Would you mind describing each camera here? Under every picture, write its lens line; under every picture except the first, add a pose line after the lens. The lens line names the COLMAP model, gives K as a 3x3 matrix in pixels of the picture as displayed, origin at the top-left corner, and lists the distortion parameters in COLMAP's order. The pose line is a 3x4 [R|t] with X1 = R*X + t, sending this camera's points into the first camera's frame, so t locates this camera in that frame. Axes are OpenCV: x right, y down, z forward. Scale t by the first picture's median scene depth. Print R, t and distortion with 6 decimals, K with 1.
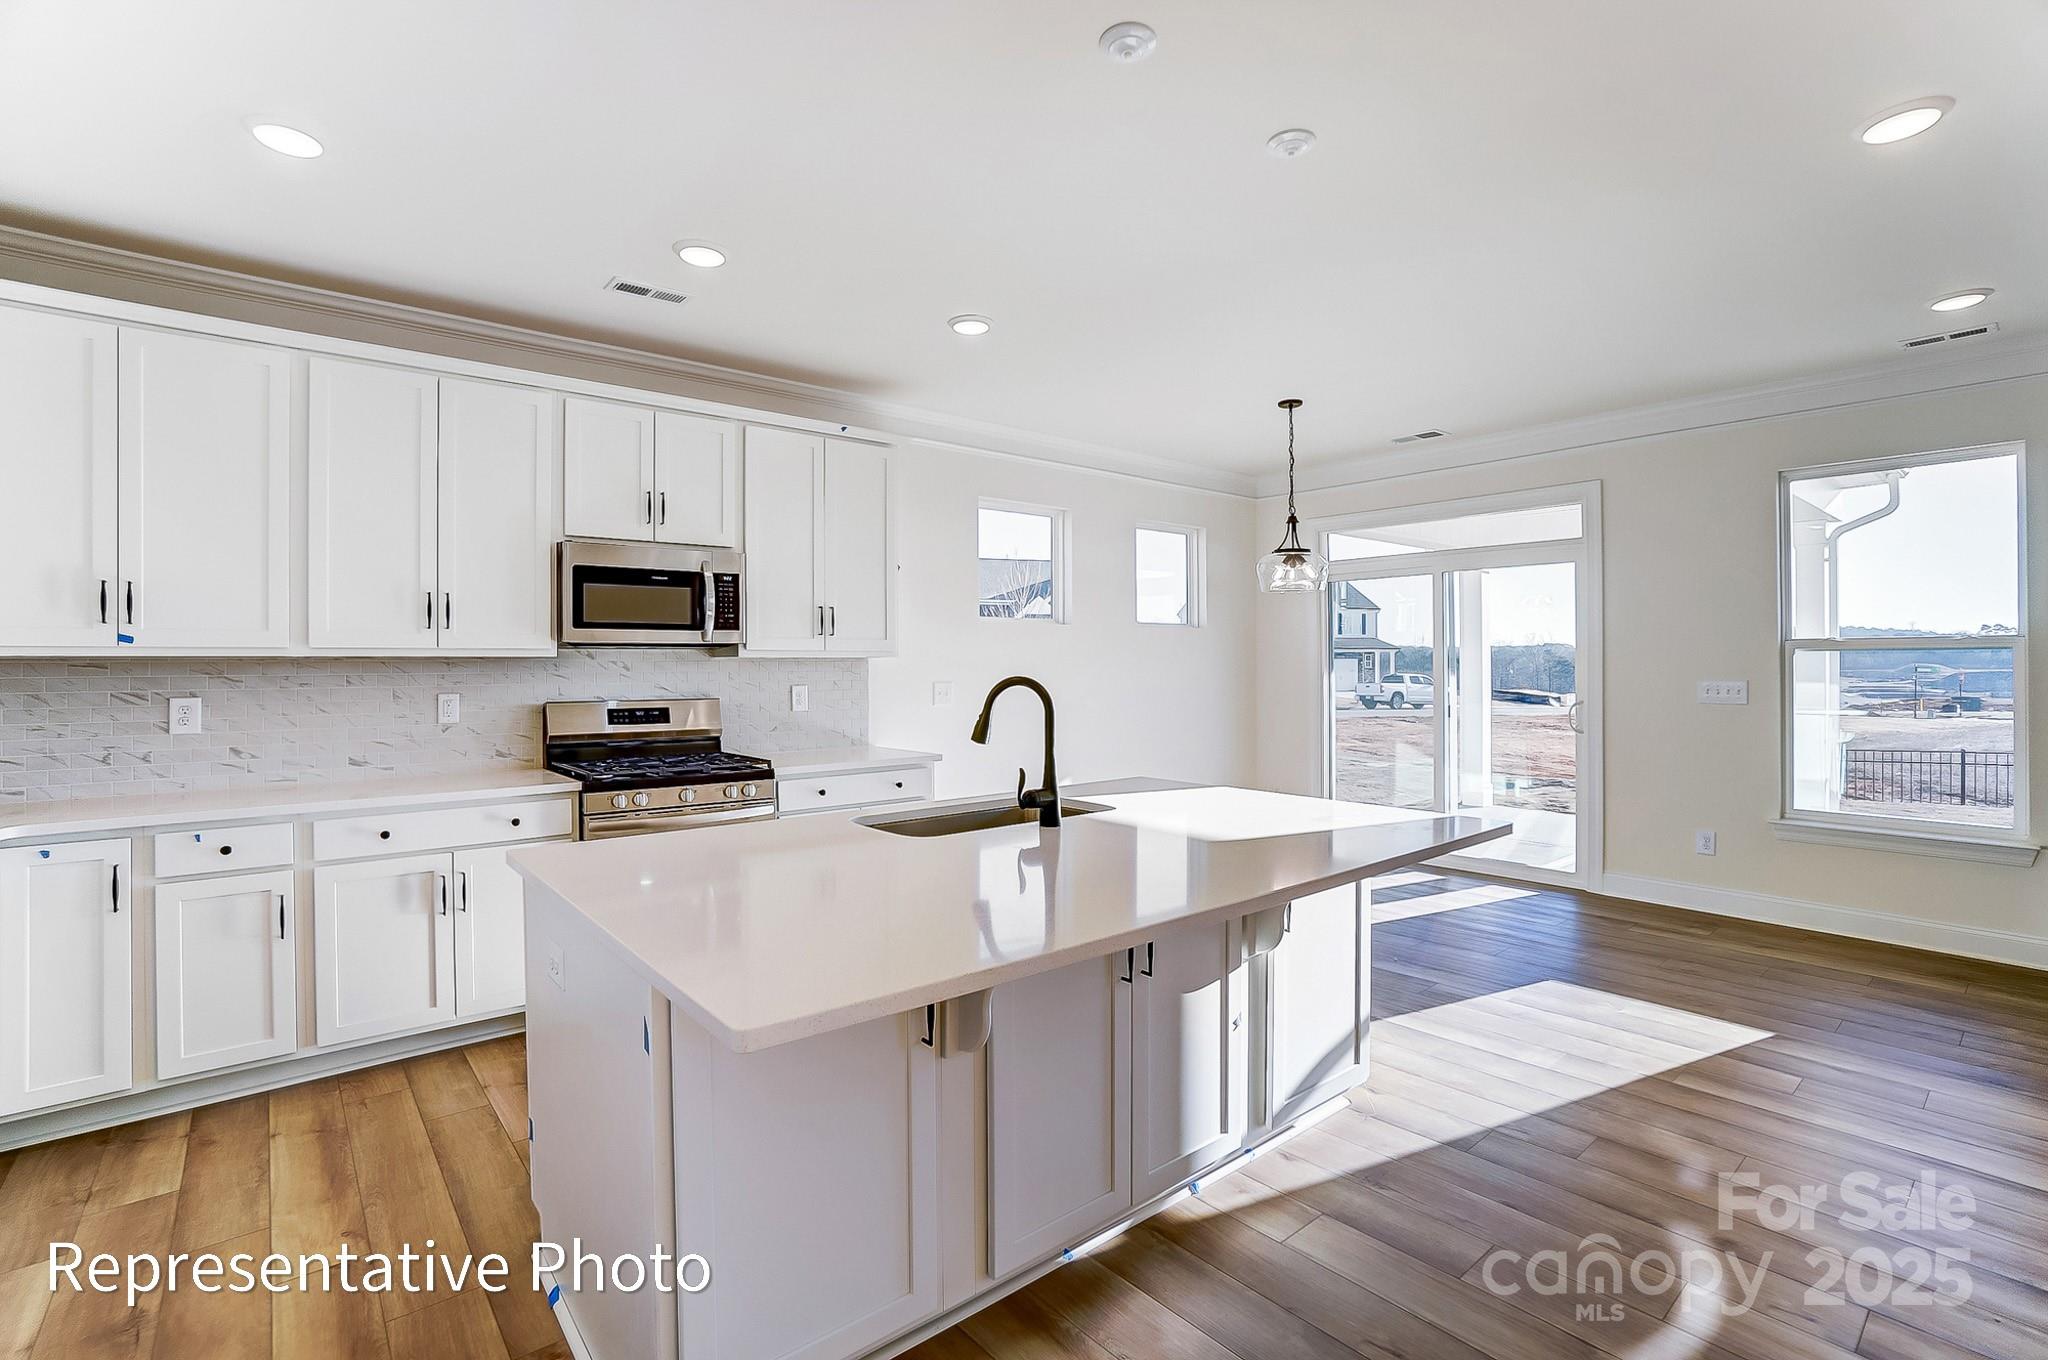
lens RADIAL K [[913.2, 0, 1040.8], [0, 913.2, 673.5], [0, 0, 1]] dist [-0.058425, 0.022088]
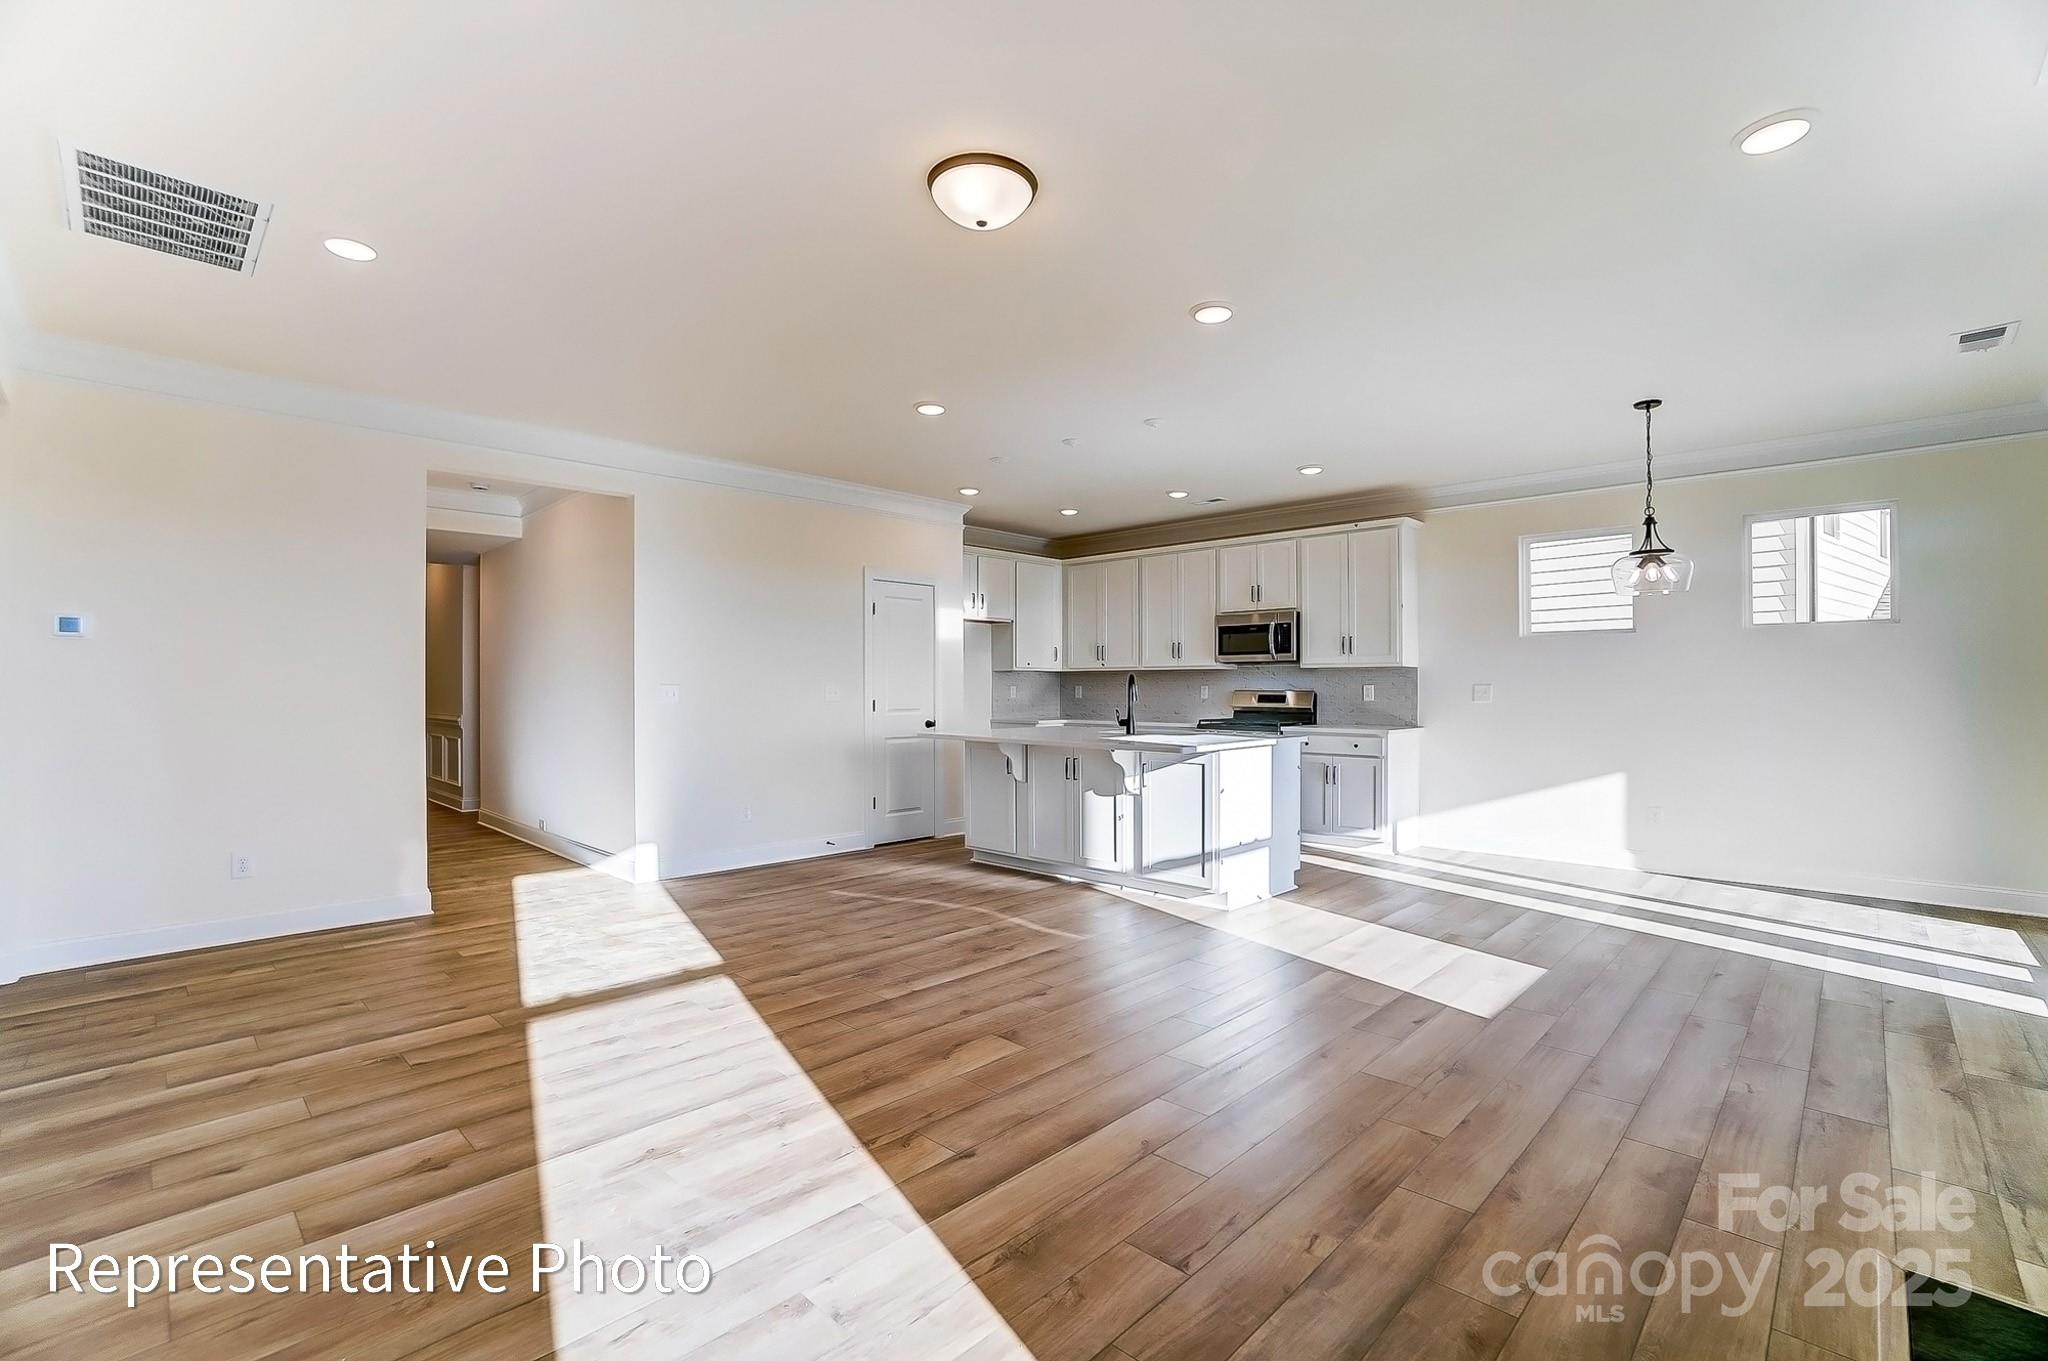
lens RADIAL K [[913.2, 0, 1040.8], [0, 913.2, 674.0], [0, 0, 1]] dist [-0.058425, 0.022088]
pose [[0.112284, -0.008211, -0.993642, 1.623487], [-0.011403, 0.999889, -0.009551, 0.020756], [0.993611, 0.012403, 0.112178, 0.321336]]
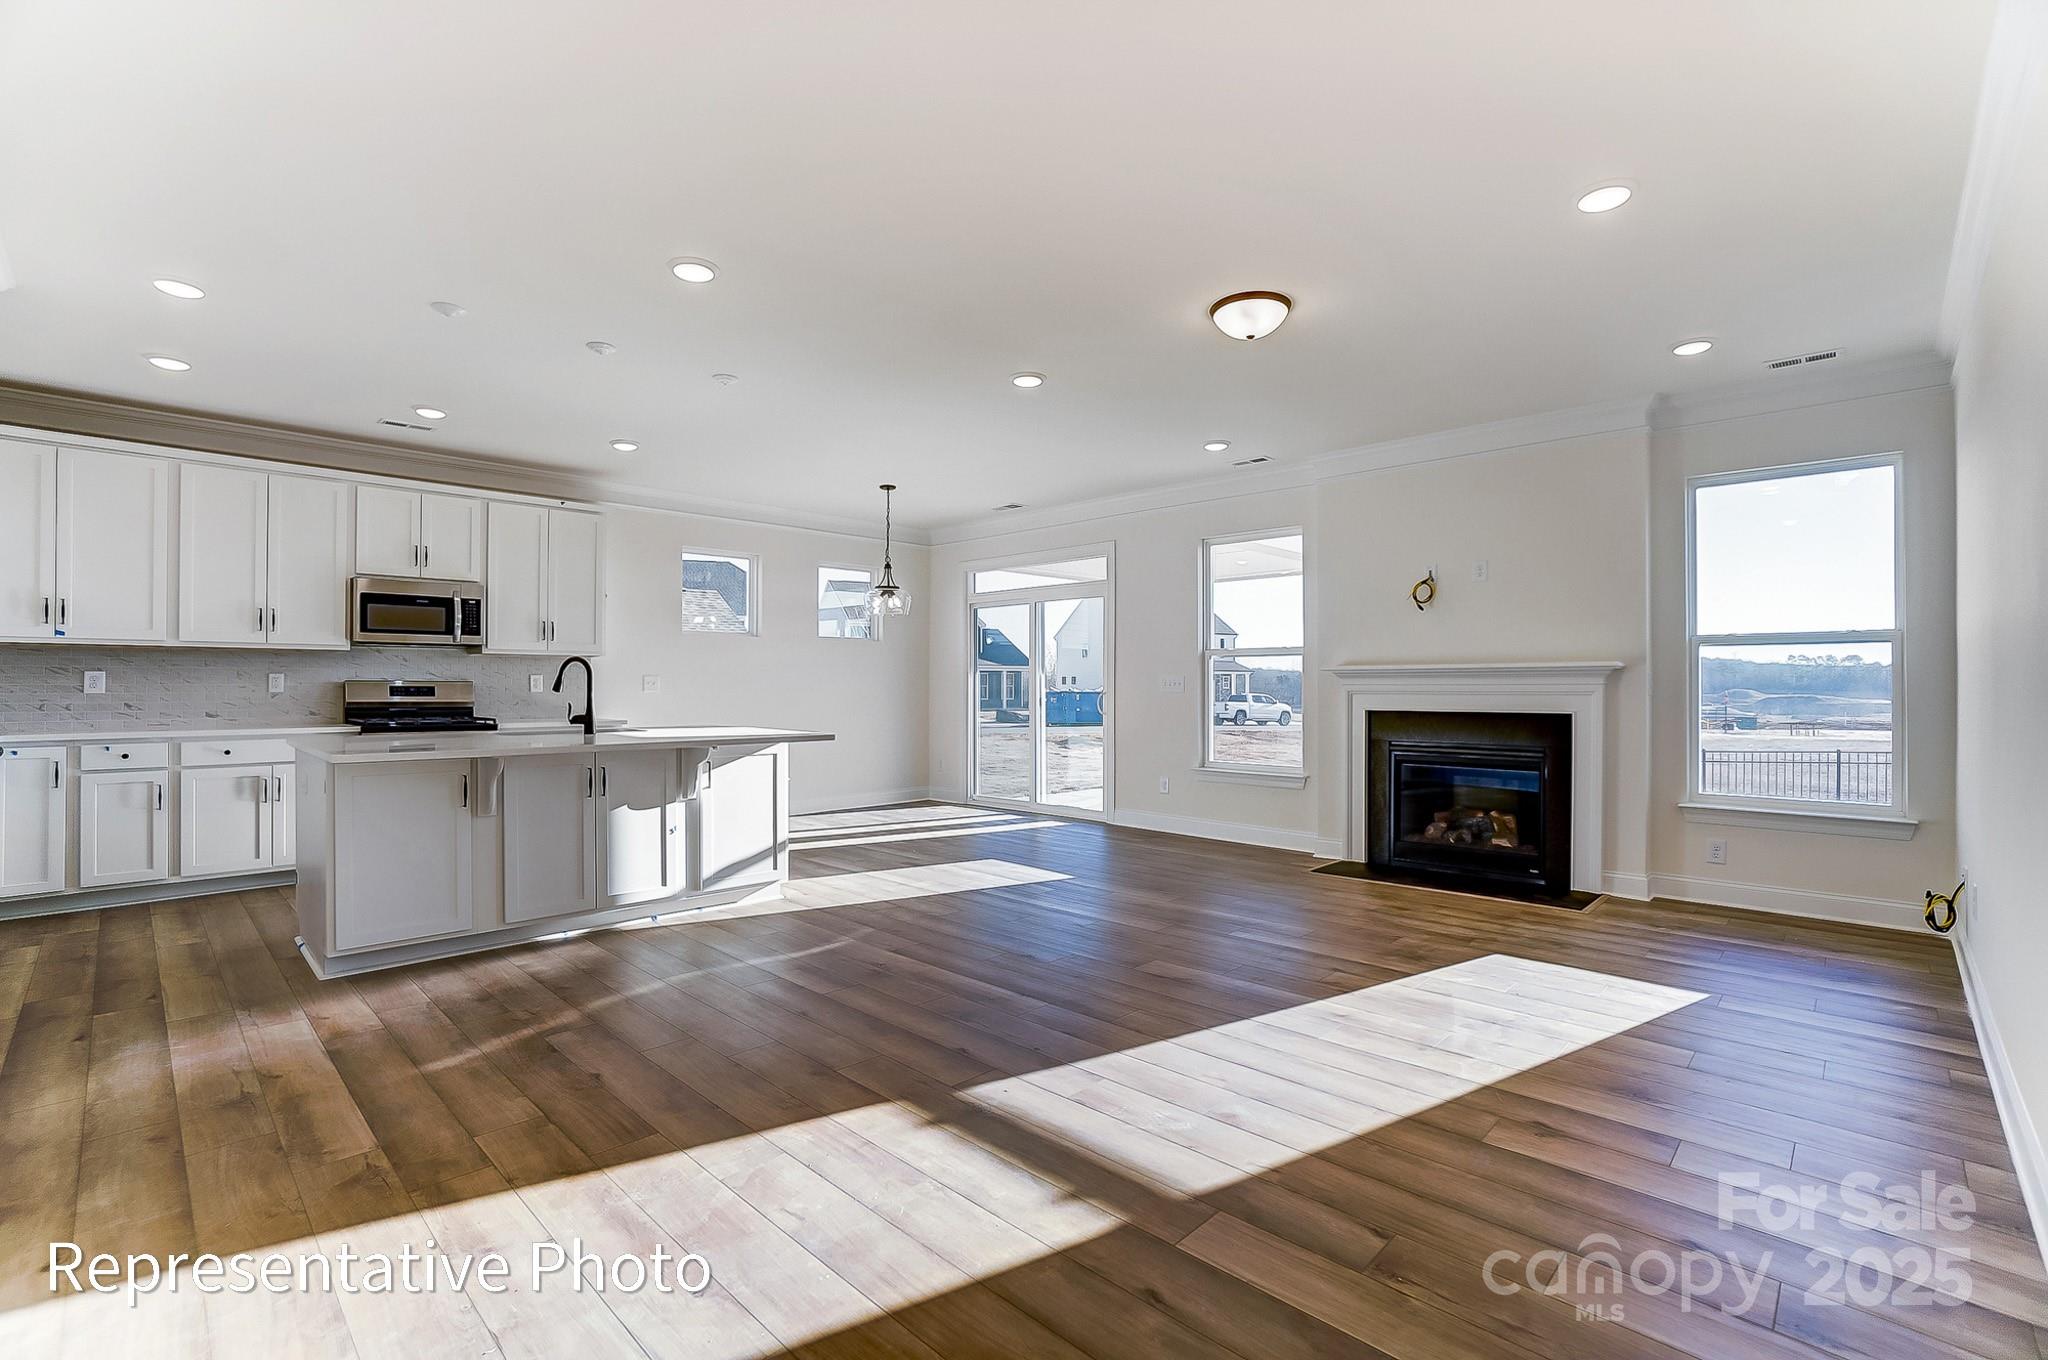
lens RADIAL K [[890.7, 0, 1029.6], [0, 890.7, 688.8], [0, 0, 1]] dist [-0.058052, 0.021796]
pose [[0.995255, 0.006941, 0.097057, 0.506783], [-0.006325, 0.999958, -0.006646, 0.051877], [-0.097100, 0.006001, 0.995257, -0.634053]]
